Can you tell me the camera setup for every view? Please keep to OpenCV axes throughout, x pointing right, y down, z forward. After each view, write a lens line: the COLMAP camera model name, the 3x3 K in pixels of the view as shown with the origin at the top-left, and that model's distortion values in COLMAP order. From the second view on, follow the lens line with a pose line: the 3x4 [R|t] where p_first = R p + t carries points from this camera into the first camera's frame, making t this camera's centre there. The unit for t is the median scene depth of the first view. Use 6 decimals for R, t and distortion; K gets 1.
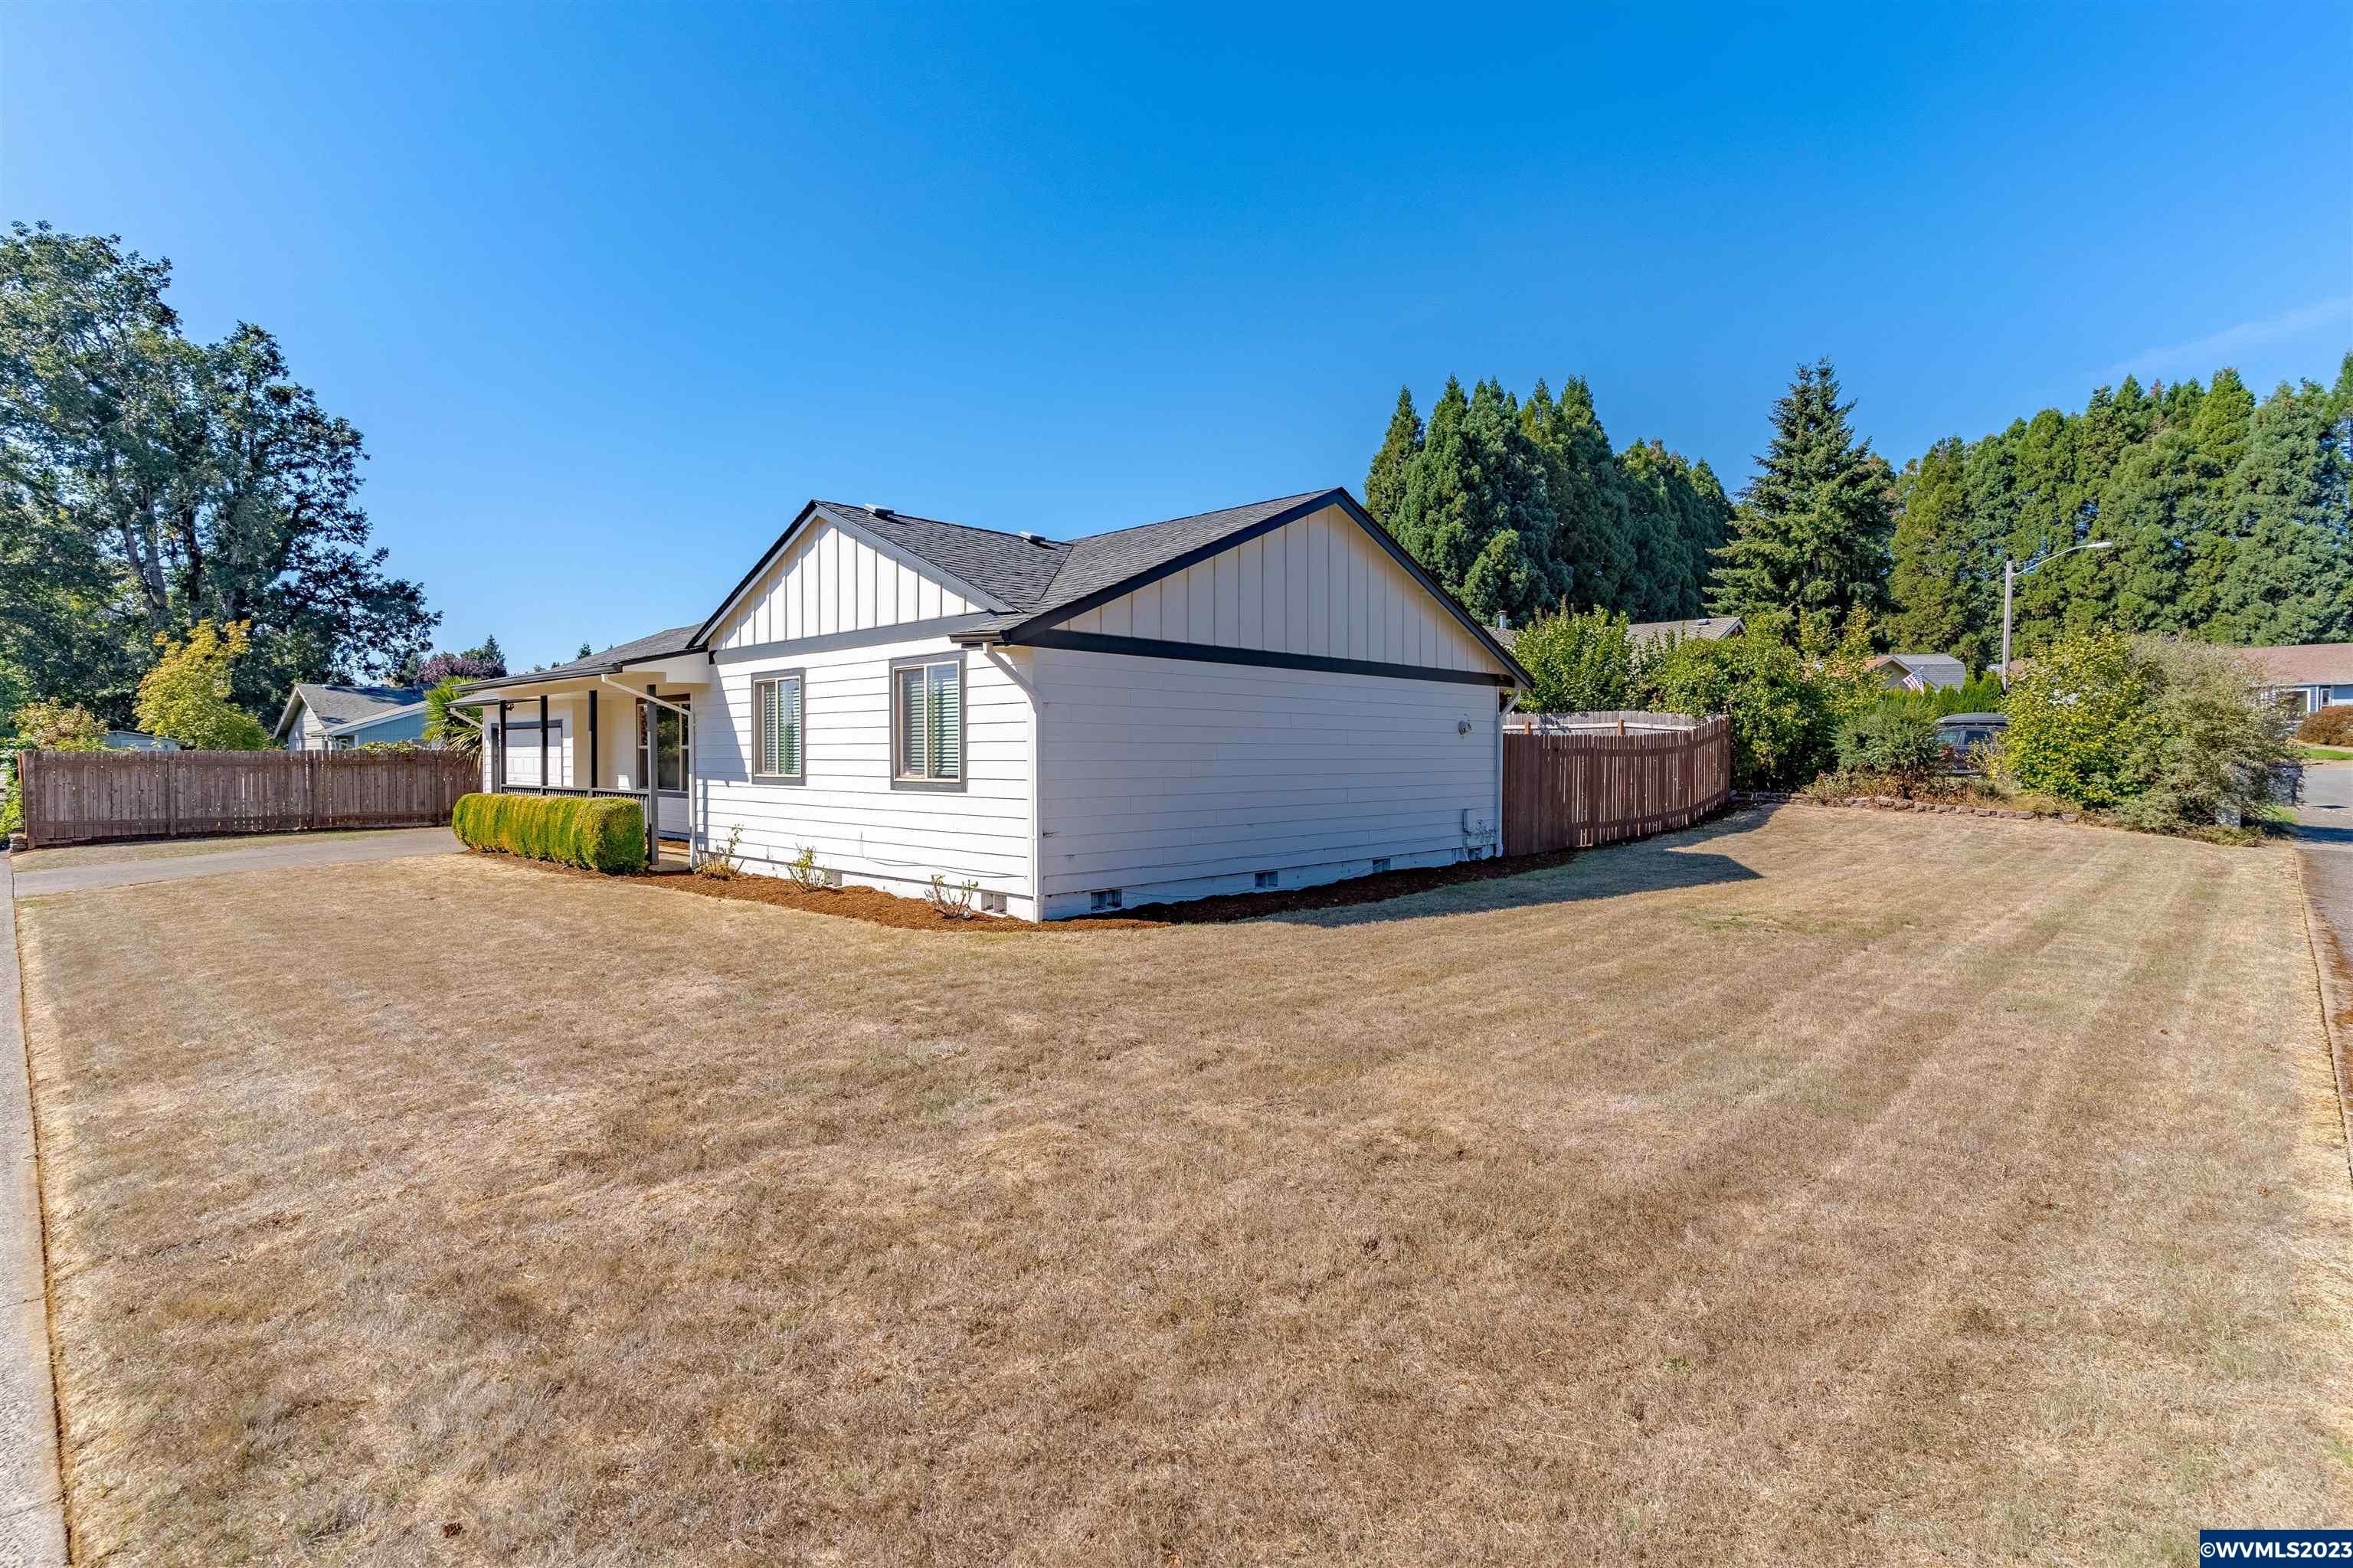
lens RADIAL K [[1148.2, 0, 1185.8], [0, 1148.2, 766.4], [0, 0, 1]] dist [0.000008, -0.000093]
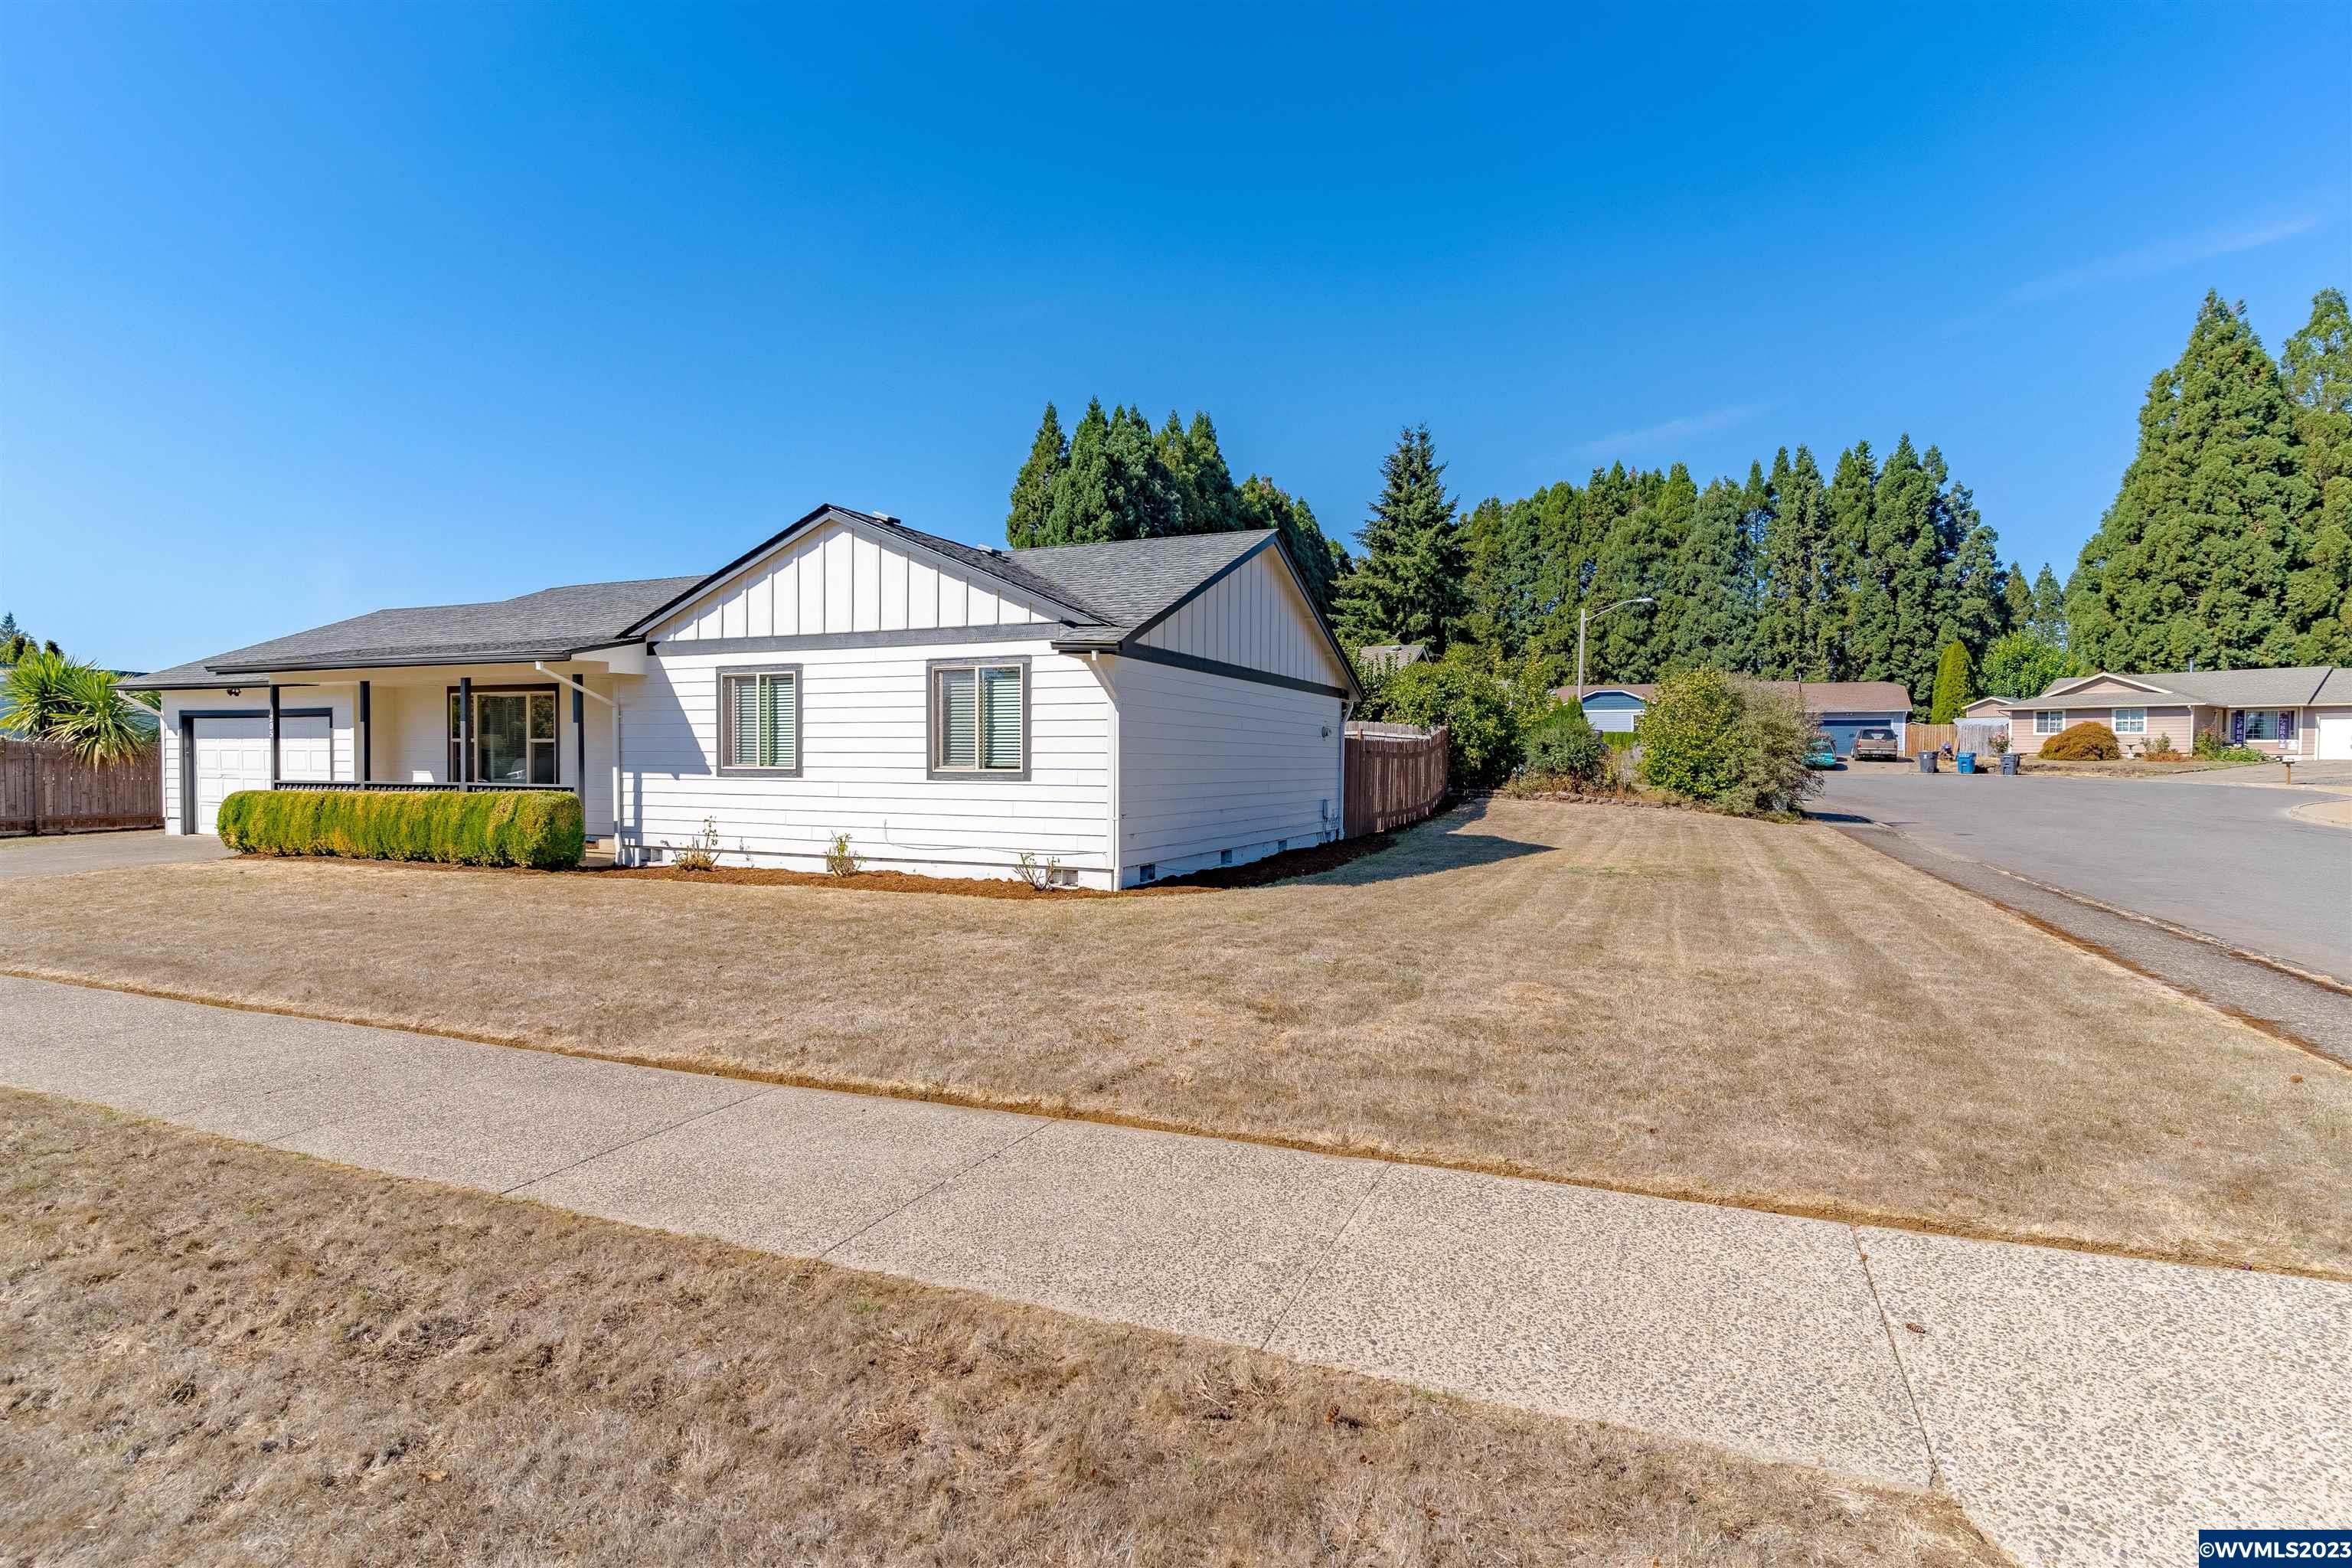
lens RADIAL K [[1147.6, 0, 1191.4], [0, 1147.6, 783.5], [0, 0, 1]] dist [0.000008, -0.000093]
pose [[0.937652, 0.000564, 0.347575, -0.247687], [-0.003601, 0.999961, 0.008091, 0.008740], [-0.347557, -0.008838, 0.937617, -0.064802]]
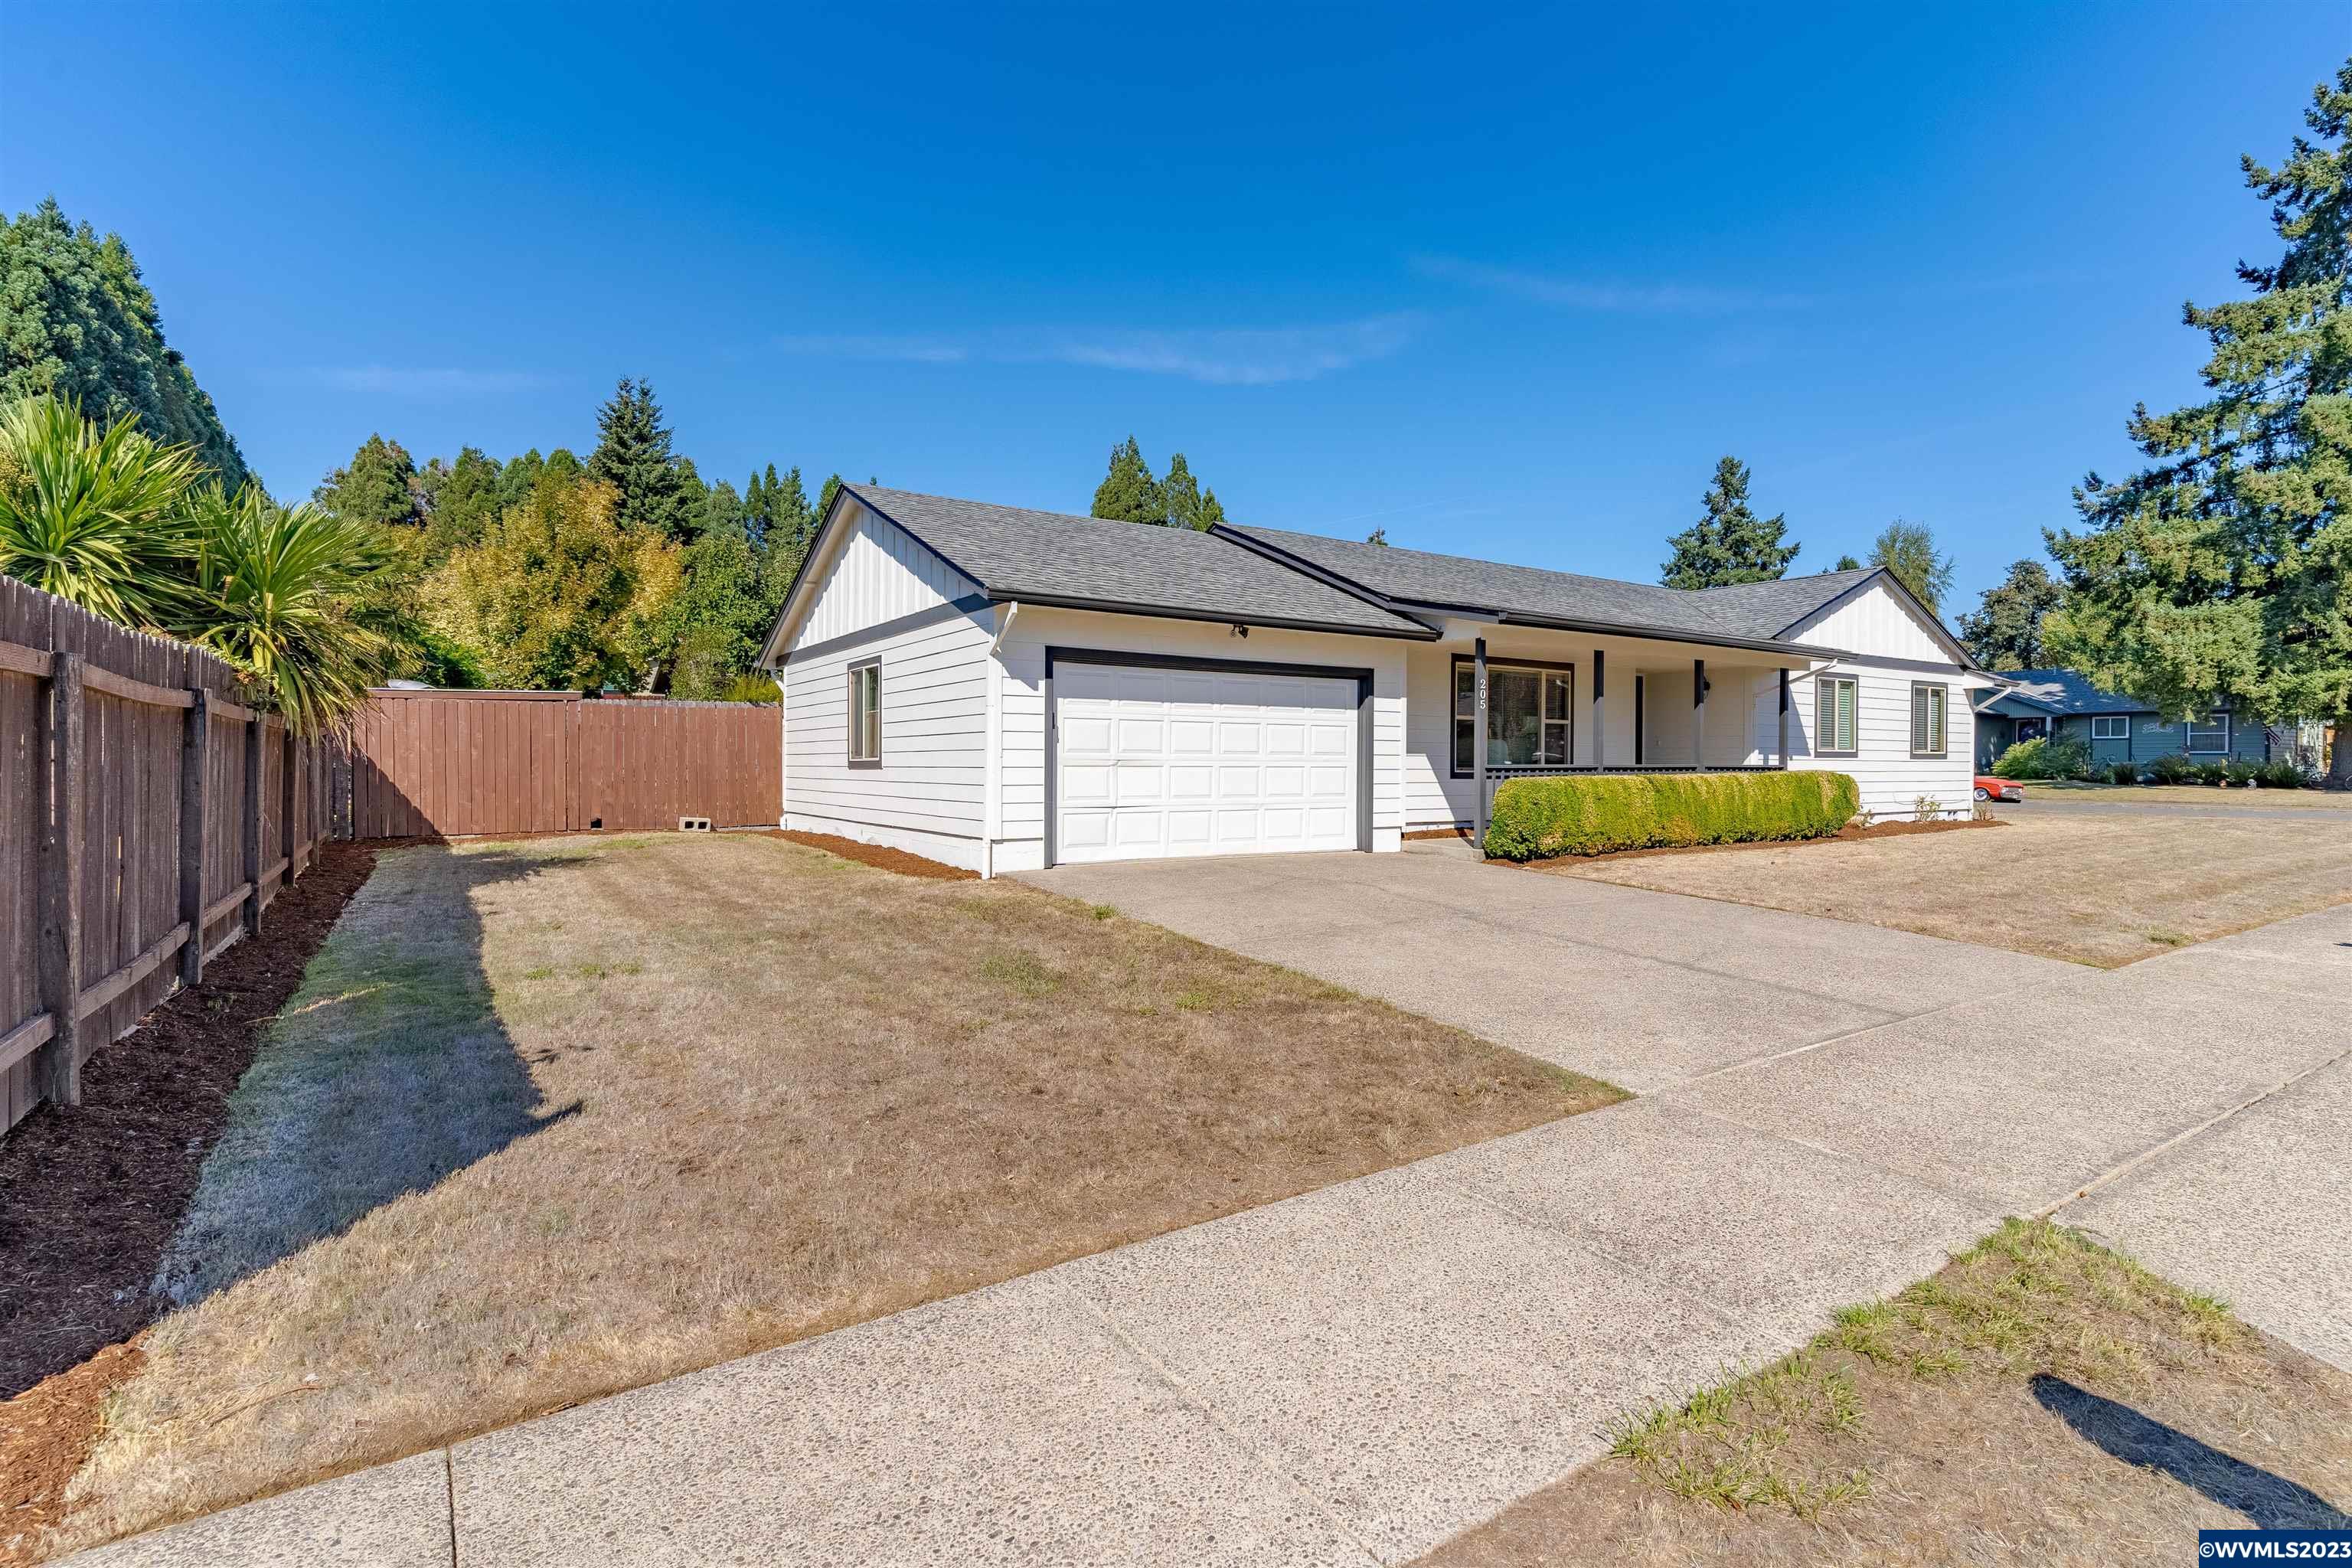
lens RADIAL K [[1147.6, 0, 1162.9], [0, 1147.6, 773.5], [0, 0, 1]] dist [0.000008, -0.000093]
pose [[0.211699, -0.008114, 0.977301, -1.310501], [0.005369, 0.999960, 0.007139, 0.015099], [-0.977320, 0.003736, 0.211734, 1.056812]]
